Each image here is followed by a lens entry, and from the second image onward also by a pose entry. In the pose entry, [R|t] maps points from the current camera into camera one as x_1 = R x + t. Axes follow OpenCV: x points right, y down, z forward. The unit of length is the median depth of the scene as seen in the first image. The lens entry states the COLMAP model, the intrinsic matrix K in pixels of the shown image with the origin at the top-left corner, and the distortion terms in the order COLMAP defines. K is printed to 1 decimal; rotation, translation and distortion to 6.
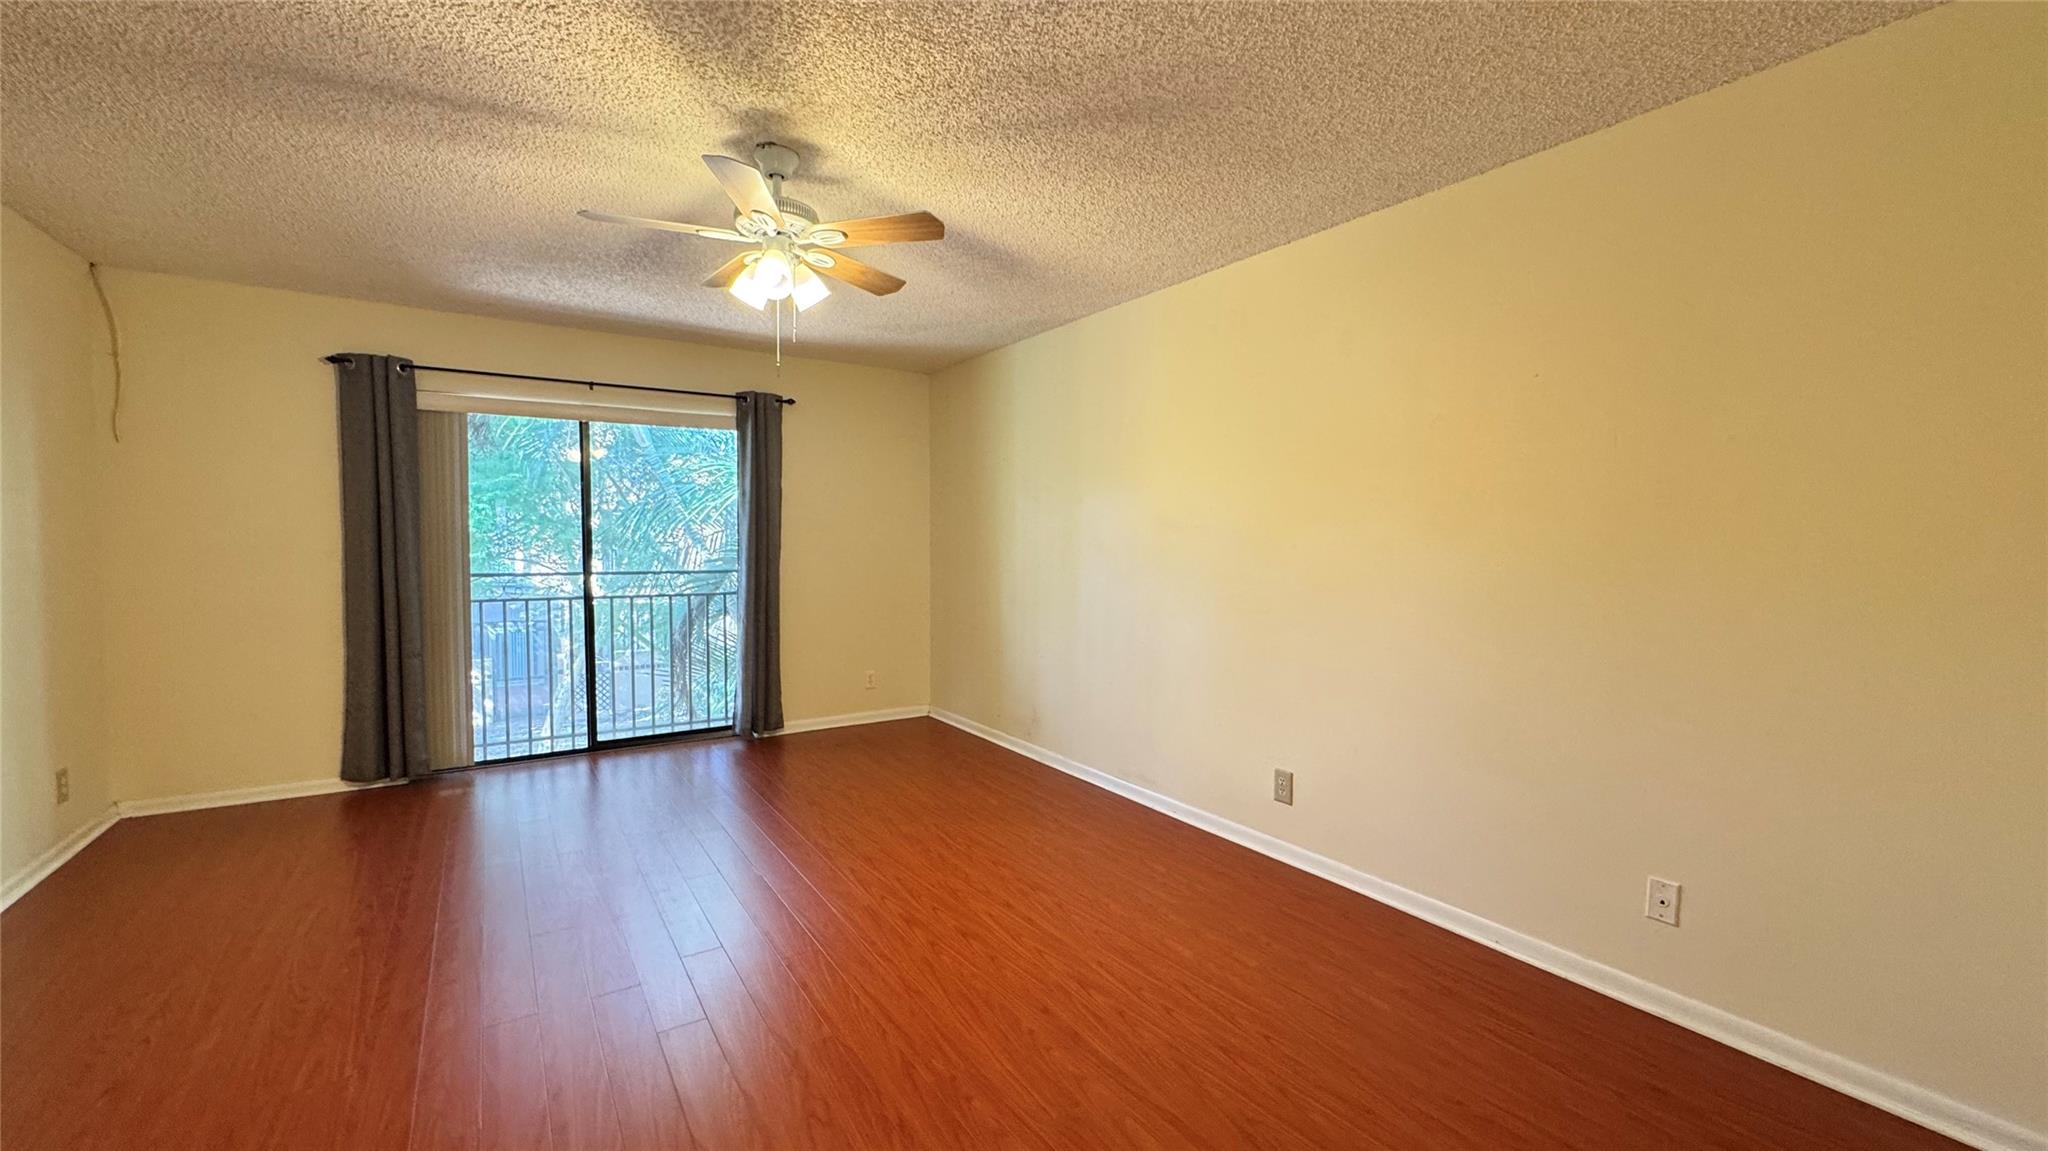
lens RADIAL K [[813.4, 0, 1024.0], [0, 813.4, 575.5], [0, 0, 1]] dist [-0.004611, 0.000260]
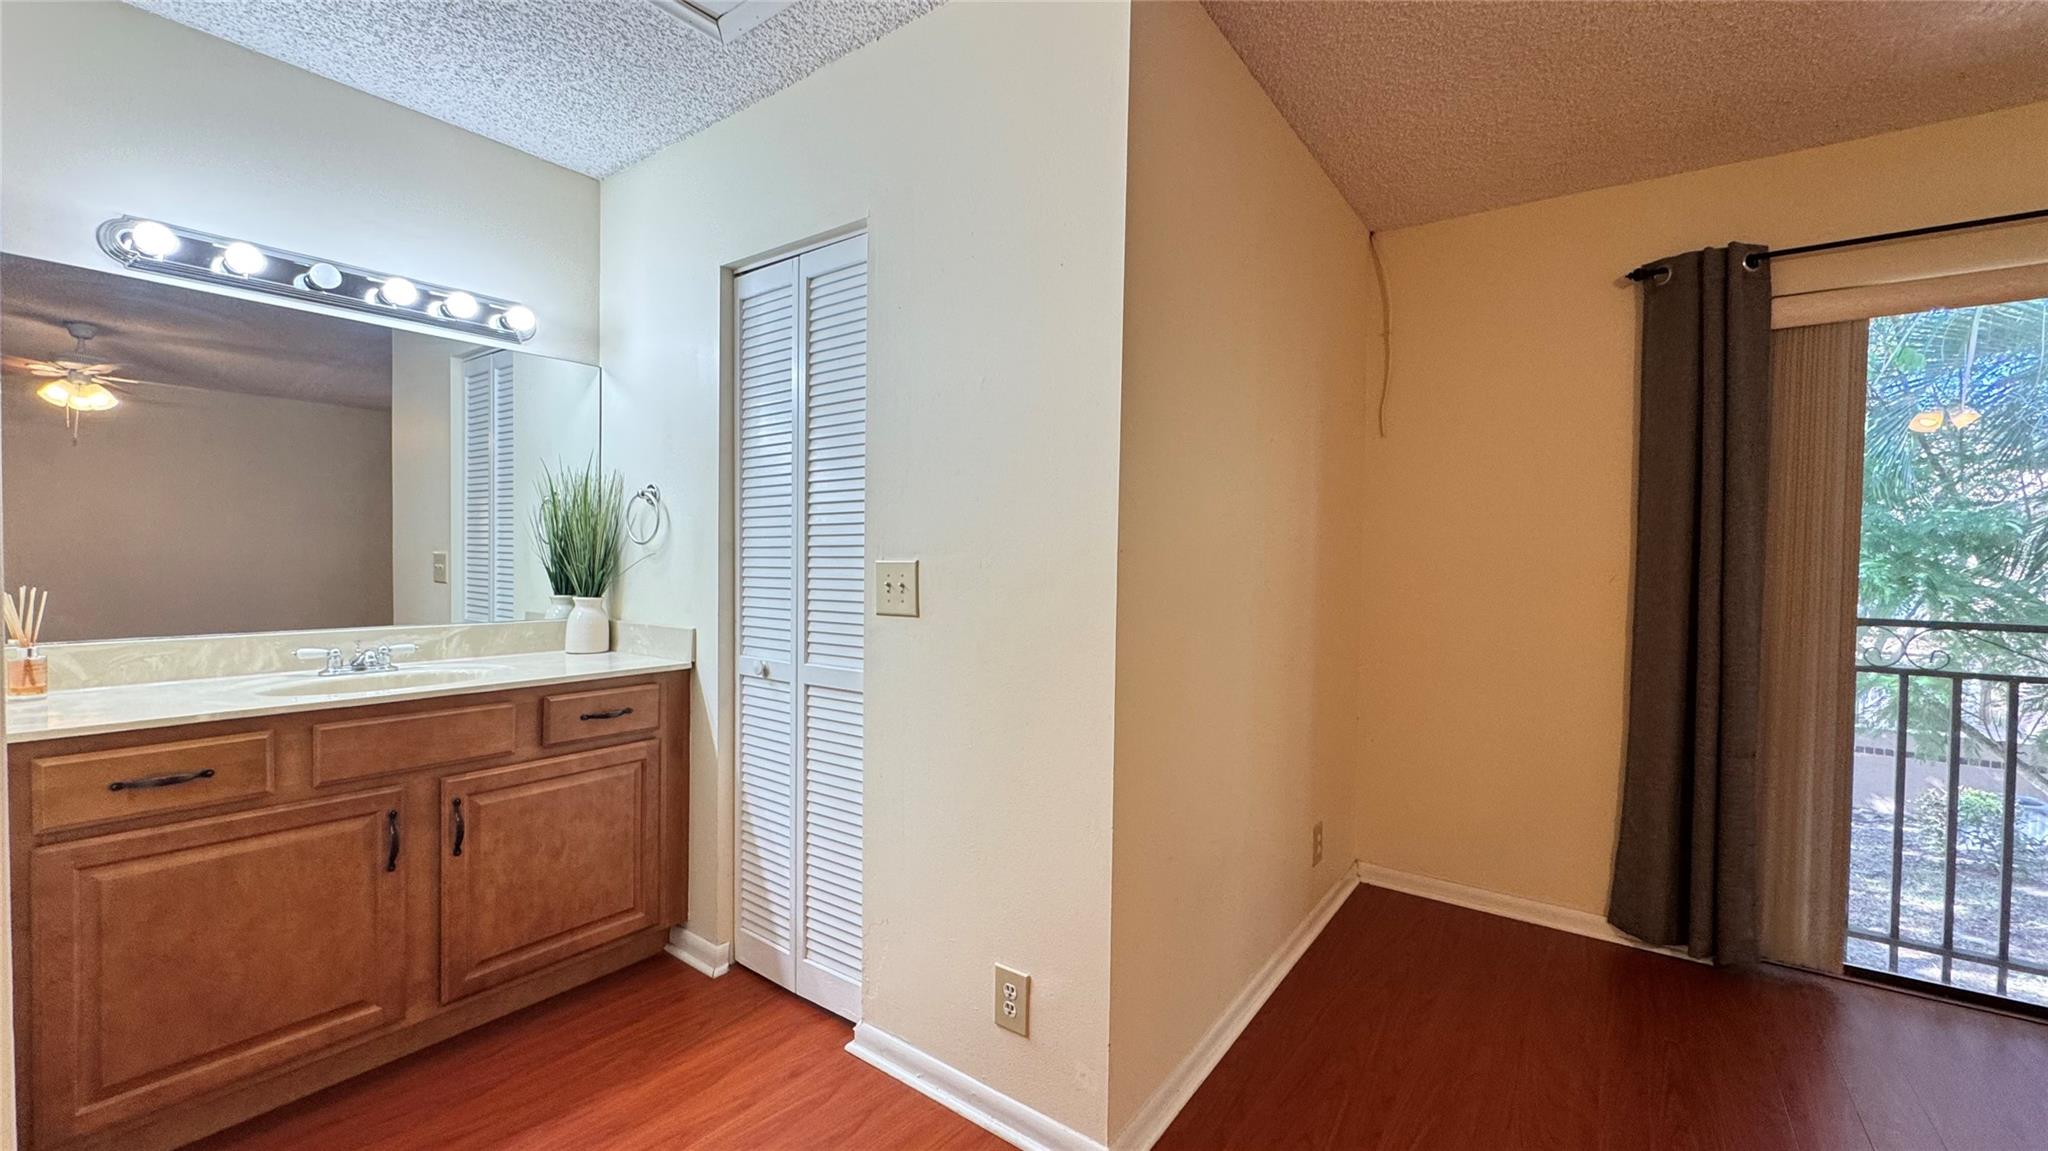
lens RADIAL K [[813.4, 0, 1024.0], [0, 813.4, 575.5], [0, 0, 1]] dist [-0.004611, 0.000260]
pose [[0.353390, 0.014152, -0.935369, -0.401313], [-0.056093, 0.998407, -0.006087, 0.003474], [0.933793, 0.054619, 0.353621, 0.314771]]
